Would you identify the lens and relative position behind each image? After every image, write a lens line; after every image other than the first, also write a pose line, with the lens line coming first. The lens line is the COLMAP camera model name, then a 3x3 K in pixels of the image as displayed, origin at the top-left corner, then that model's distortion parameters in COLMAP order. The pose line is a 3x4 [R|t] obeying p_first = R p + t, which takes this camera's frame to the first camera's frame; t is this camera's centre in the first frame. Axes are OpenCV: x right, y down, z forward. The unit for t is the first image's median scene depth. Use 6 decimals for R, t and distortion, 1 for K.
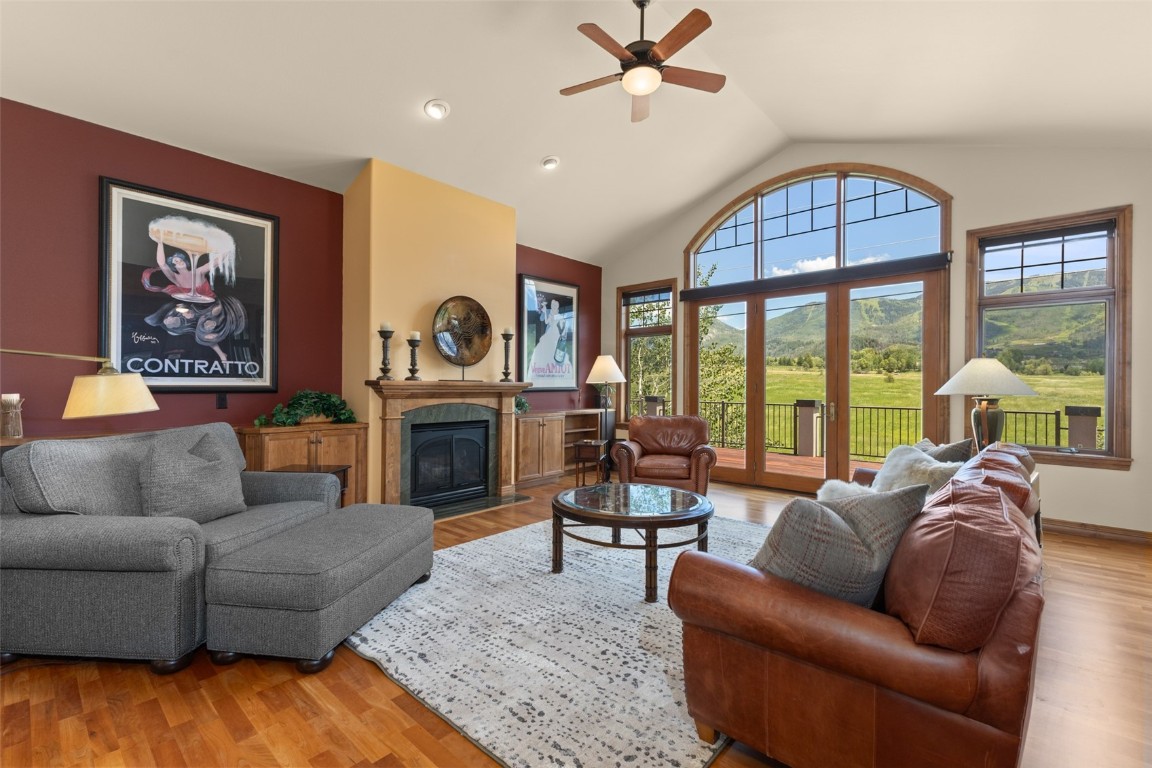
lens RADIAL K [[498.4, 0, 567.2], [0, 498.4, 385.3], [0, 0, 1]] dist [0.011987, -0.004890]
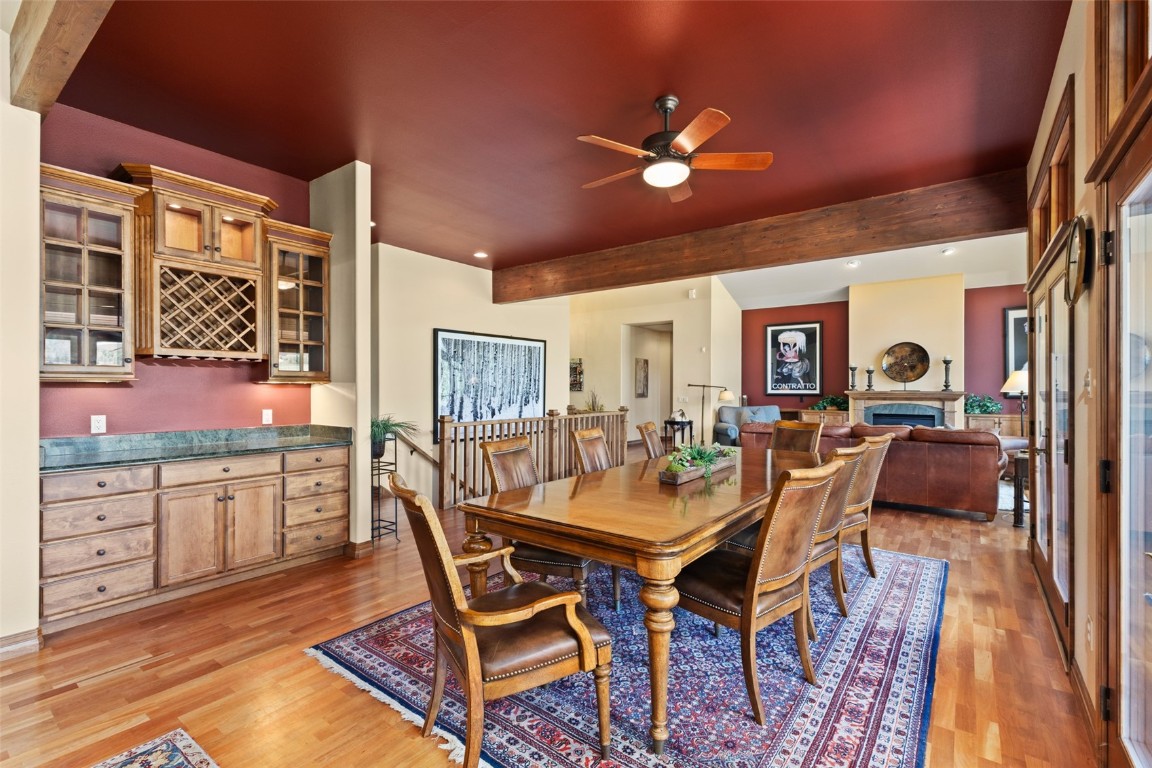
lens RADIAL K [[498.4, 0, 570.9], [0, 498.4, 388.1], [0, 0, 1]] dist [0.011987, -0.004890]
pose [[0.063801, -0.006596, -0.997941, 1.708538], [0.002791, 0.999975, -0.006431, -0.012231], [0.997959, -0.002375, 0.063818, -0.320055]]
